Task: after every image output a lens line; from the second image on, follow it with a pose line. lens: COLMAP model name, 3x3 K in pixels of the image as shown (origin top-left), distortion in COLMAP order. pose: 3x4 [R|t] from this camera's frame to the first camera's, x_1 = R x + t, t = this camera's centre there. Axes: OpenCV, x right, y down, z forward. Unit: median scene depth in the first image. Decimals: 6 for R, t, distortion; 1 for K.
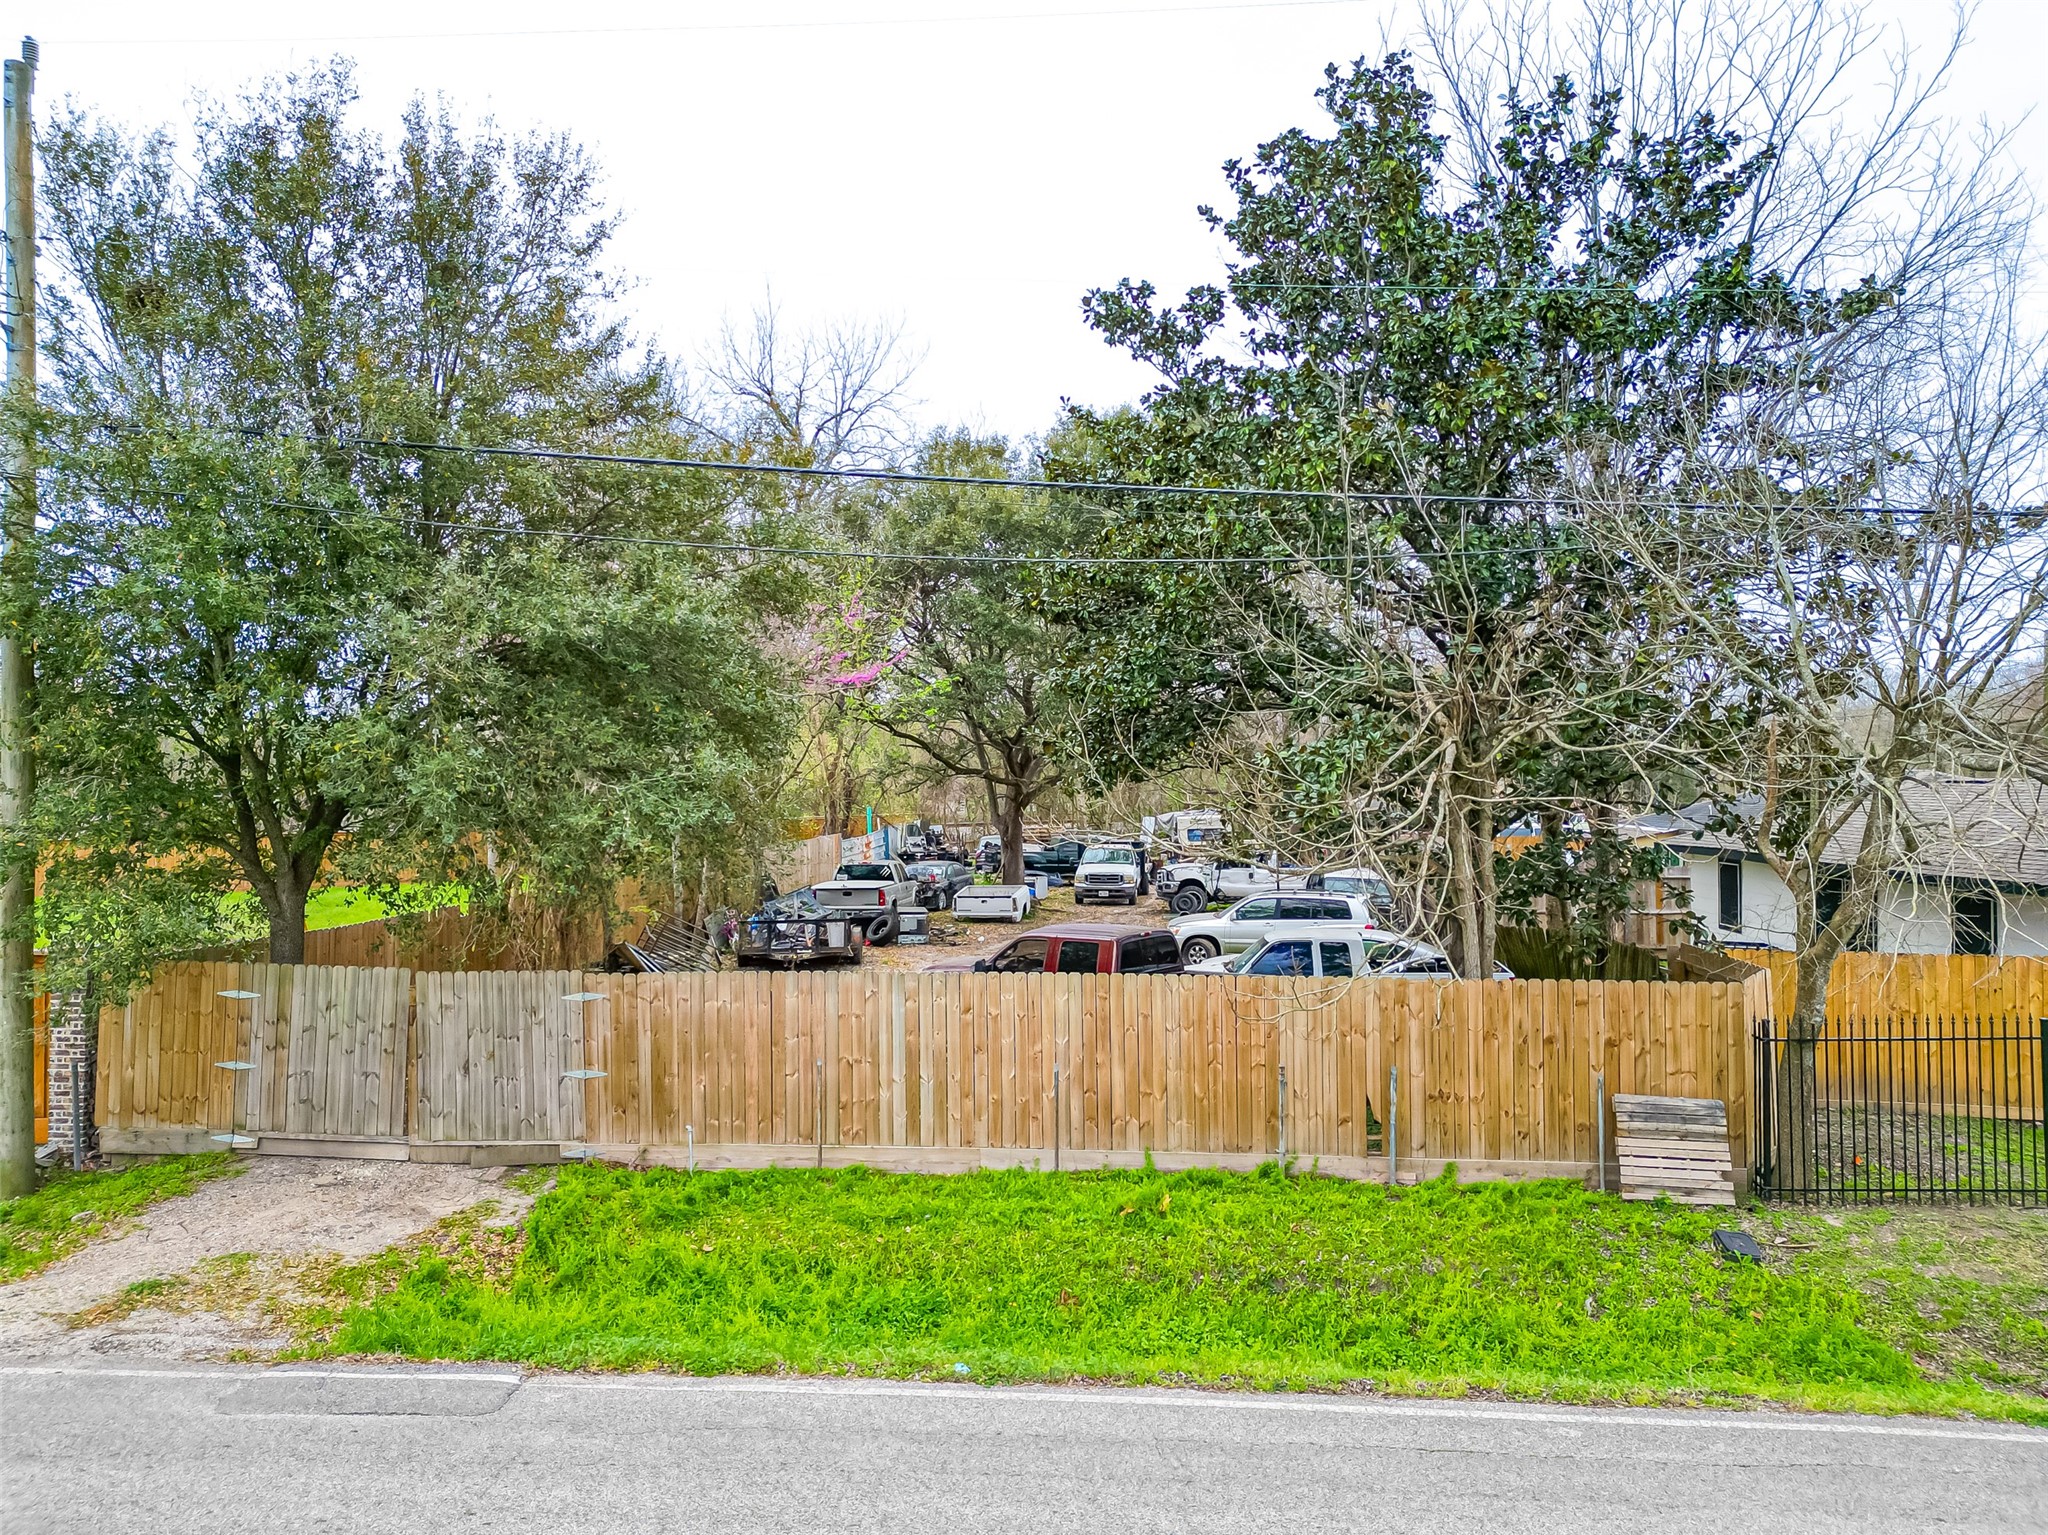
lens RADIAL K [[1433.2, 0, 1021.1], [0, 1433.2, 764.0], [0, 0, 1]] dist [0.050792, -0.033482]
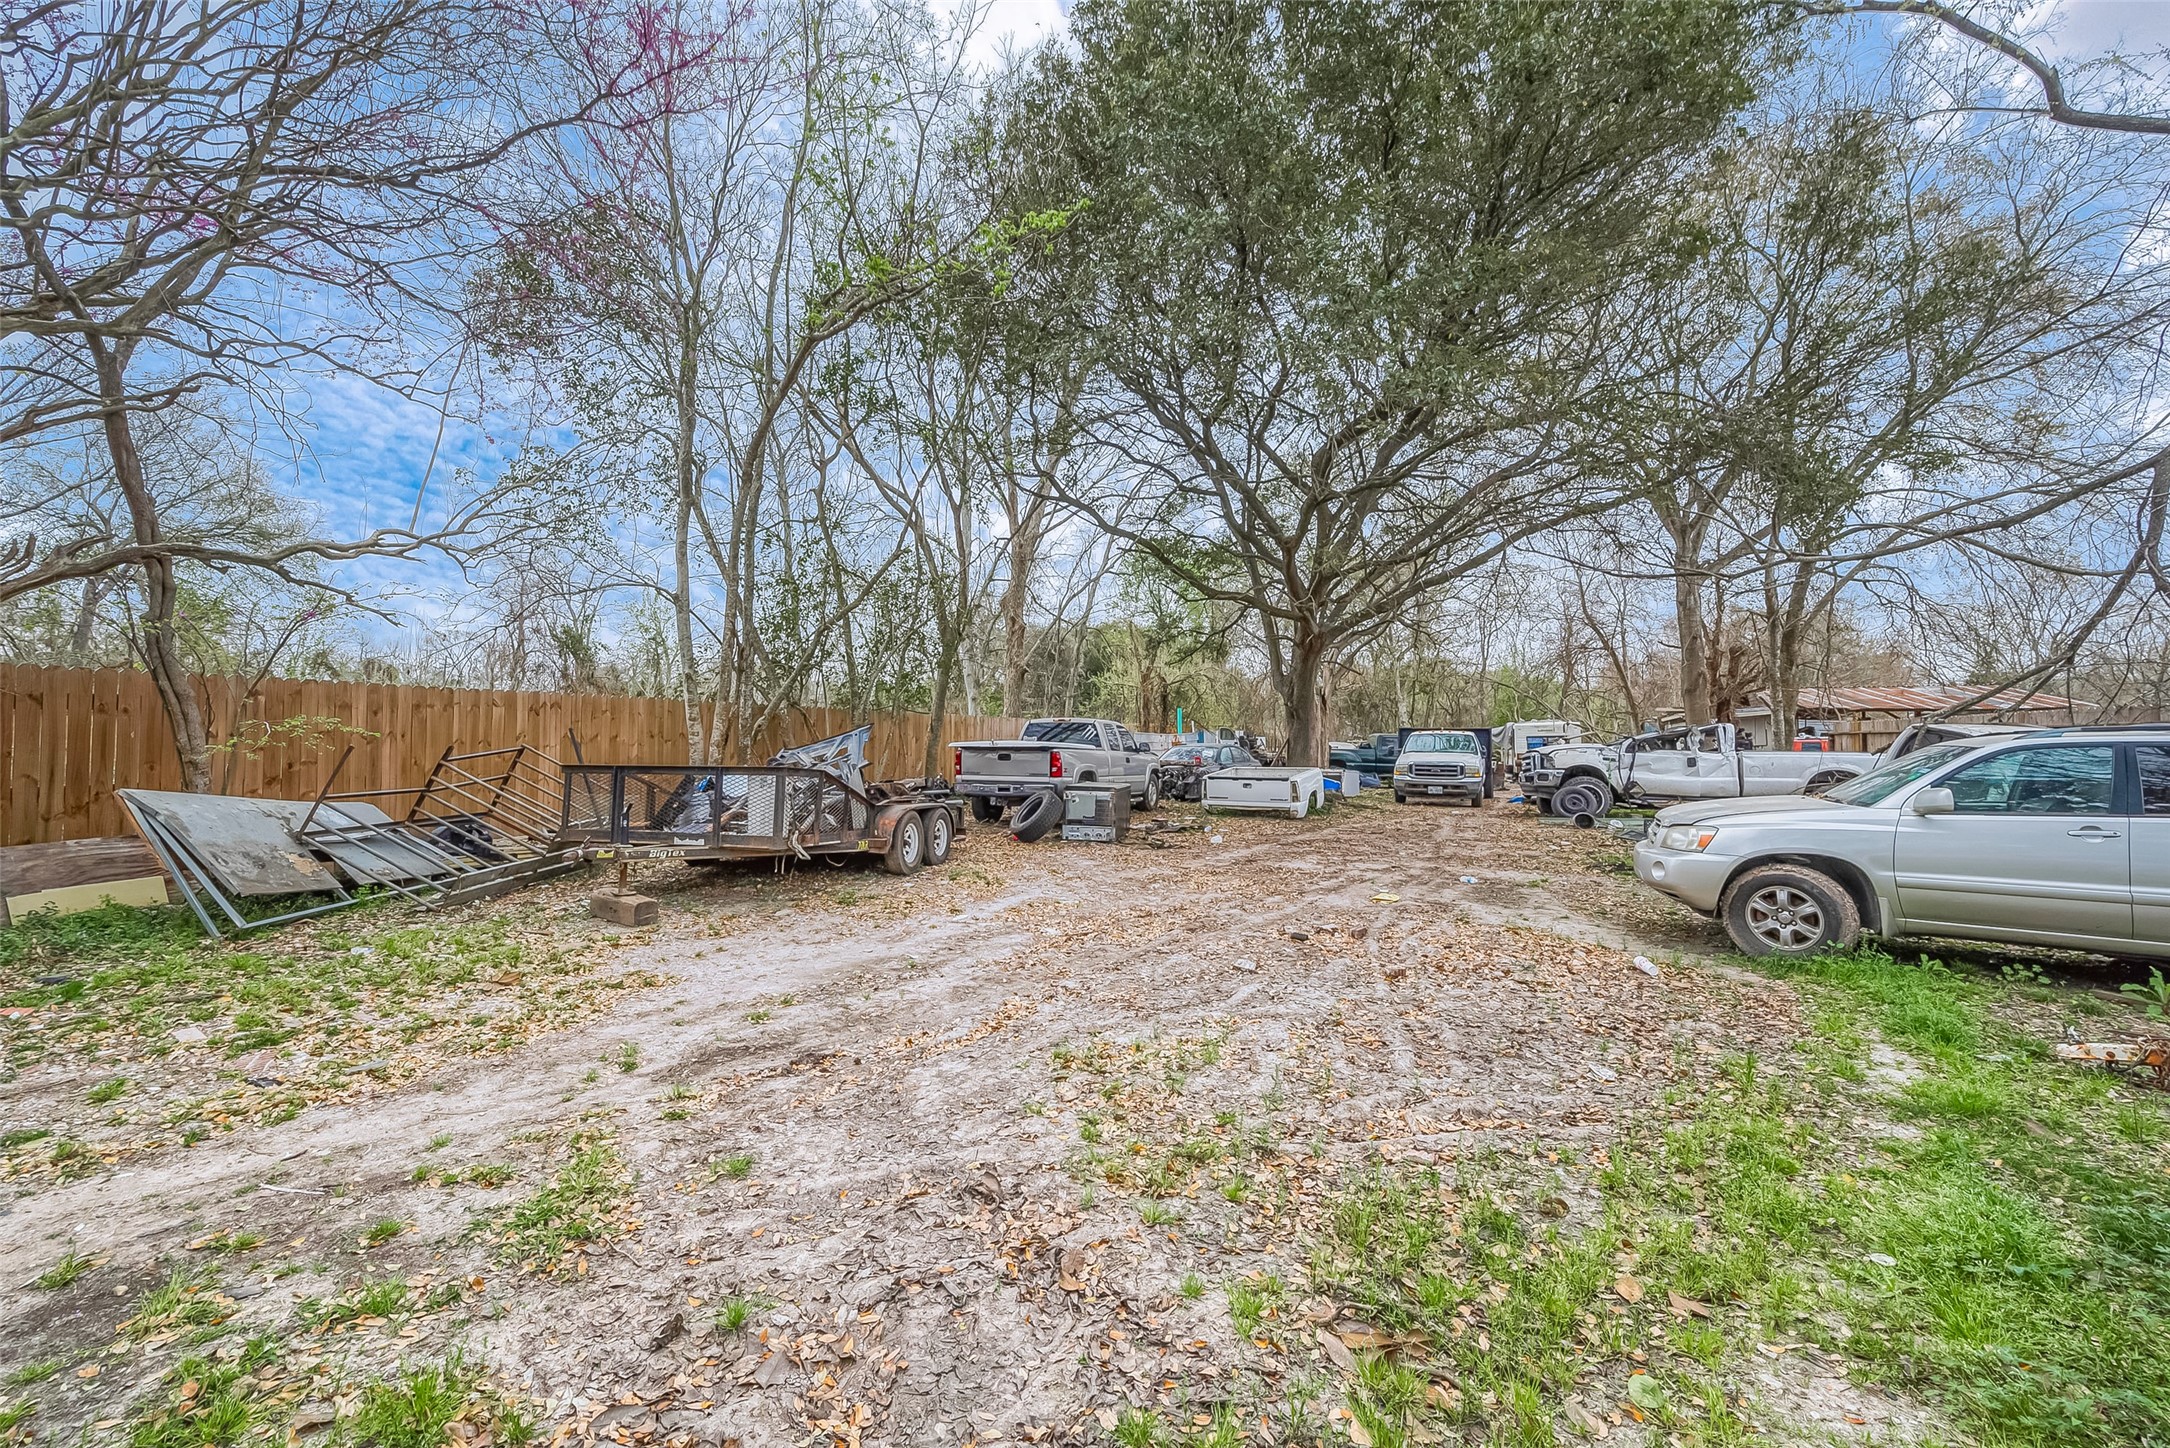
lens RADIAL K [[1004.3, 0, 1079.4], [0, 1004.3, 720.5], [0, 0, 1]] dist [0.001330, -0.000002]
pose [[0.963685, 0.017645, -0.266459, 0.020665], [-0.017767, 0.999840, 0.001951, 0.063126], [0.266451, 0.002854, 0.963844, 0.507983]]
